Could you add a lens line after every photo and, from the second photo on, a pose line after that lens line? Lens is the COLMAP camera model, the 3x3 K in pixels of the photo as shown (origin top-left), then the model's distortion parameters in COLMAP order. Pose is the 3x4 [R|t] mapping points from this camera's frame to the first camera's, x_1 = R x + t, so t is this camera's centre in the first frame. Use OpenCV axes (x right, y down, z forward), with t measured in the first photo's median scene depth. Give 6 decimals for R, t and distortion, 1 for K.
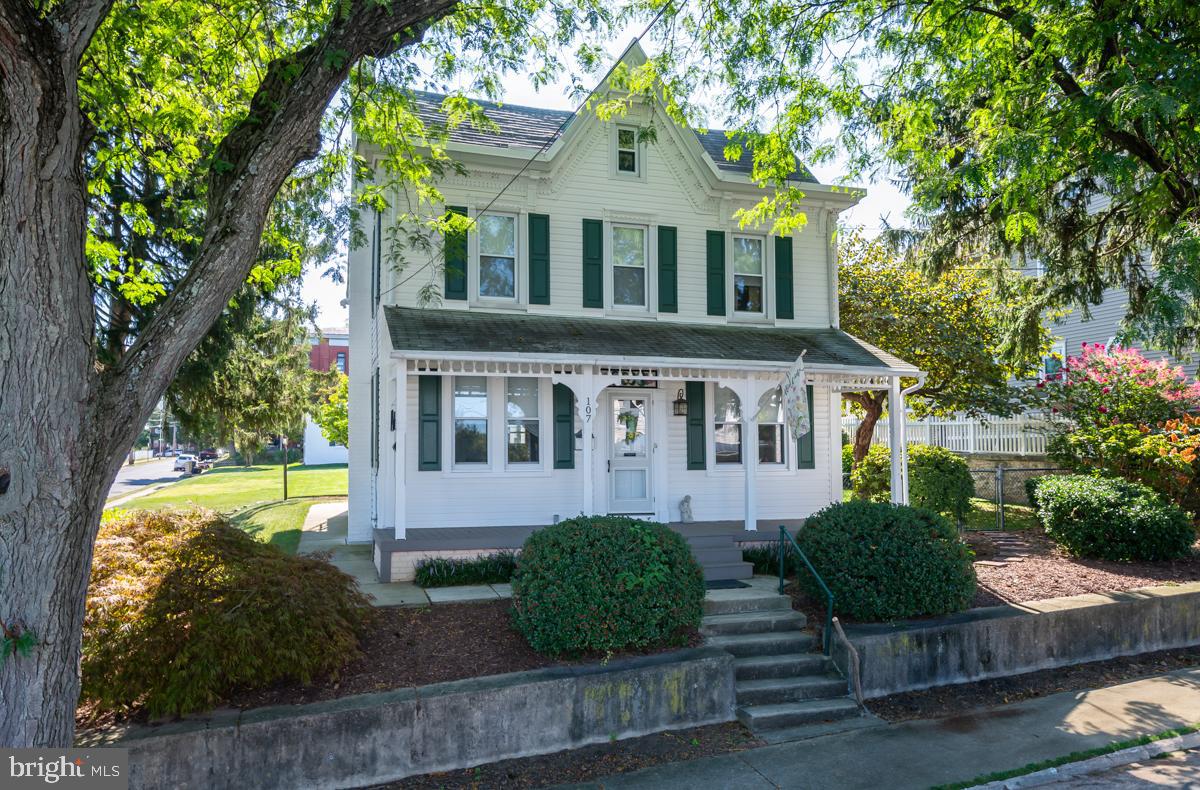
lens RADIAL K [[774.3, 0, 659.2], [0, 774.3, 391.2], [0, 0, 1]] dist [0.025429, -0.000621]
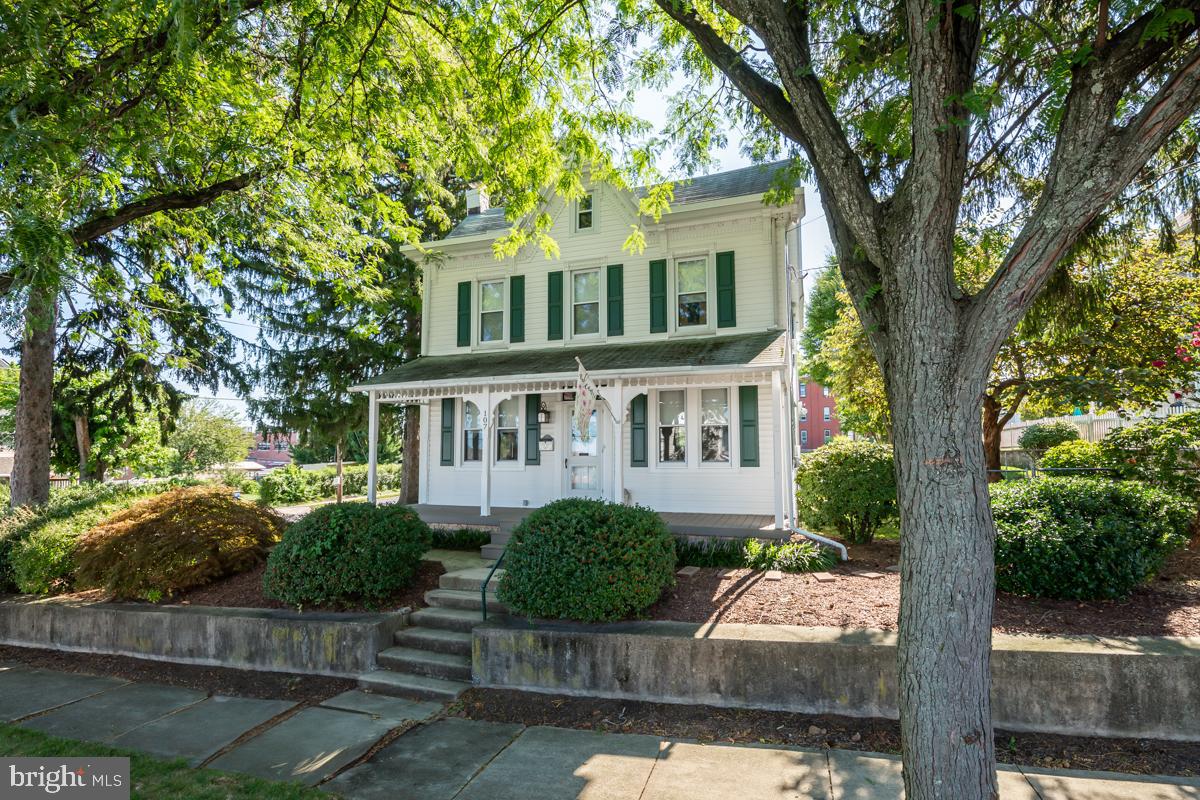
lens RADIAL K [[558.7, 0, 600.0], [0, 558.7, 400.0], [0, 0, 1]] dist [-0.003079, -0.000431]
pose [[0.811389, -0.061277, -0.581286, 0.607662], [0.052245, 0.998112, -0.032290, 0.030641], [0.582167, -0.004170, 0.813059, 0.348476]]
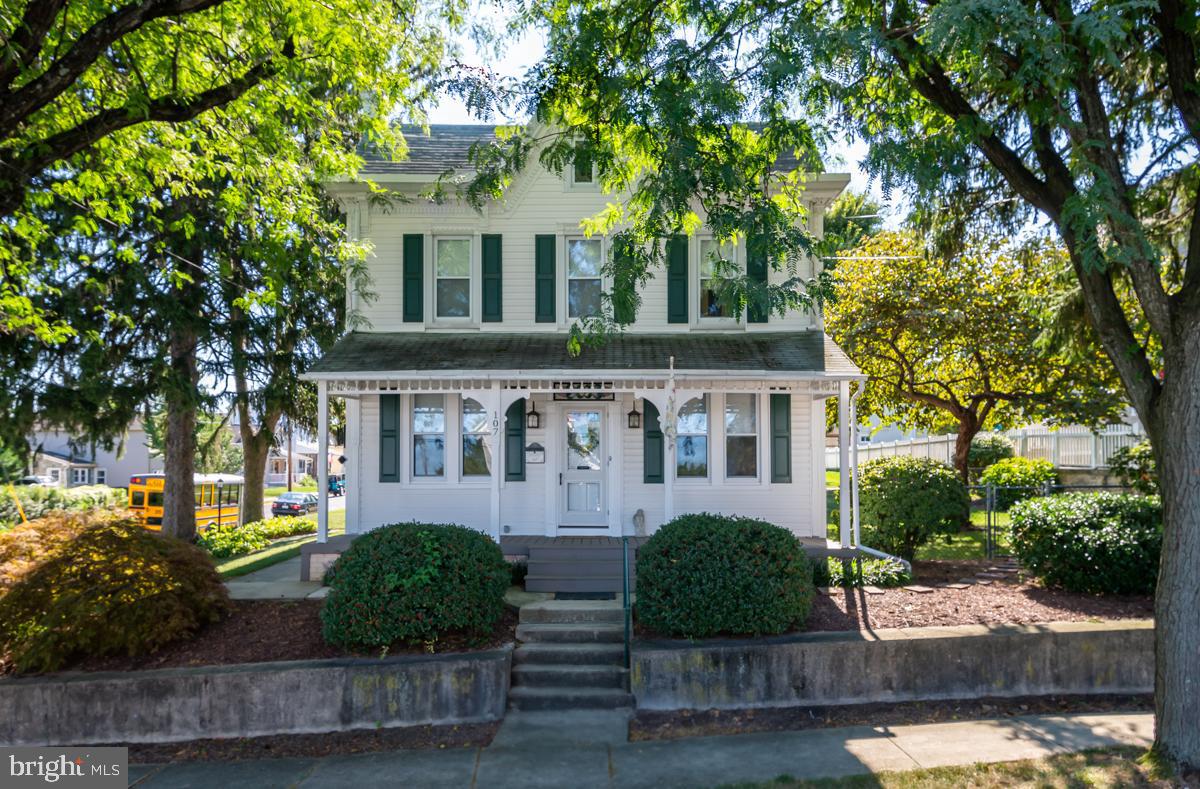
lens RADIAL K [[820.2, 0, 623.4], [0, 820.2, 420.9], [0, 0, 1]] dist [0.032316, -0.001273]
pose [[0.953576, -0.018246, -0.300599, 0.396778], [0.023828, 0.999605, 0.014914, 0.008209], [0.300208, -0.021384, 0.953634, 0.009104]]
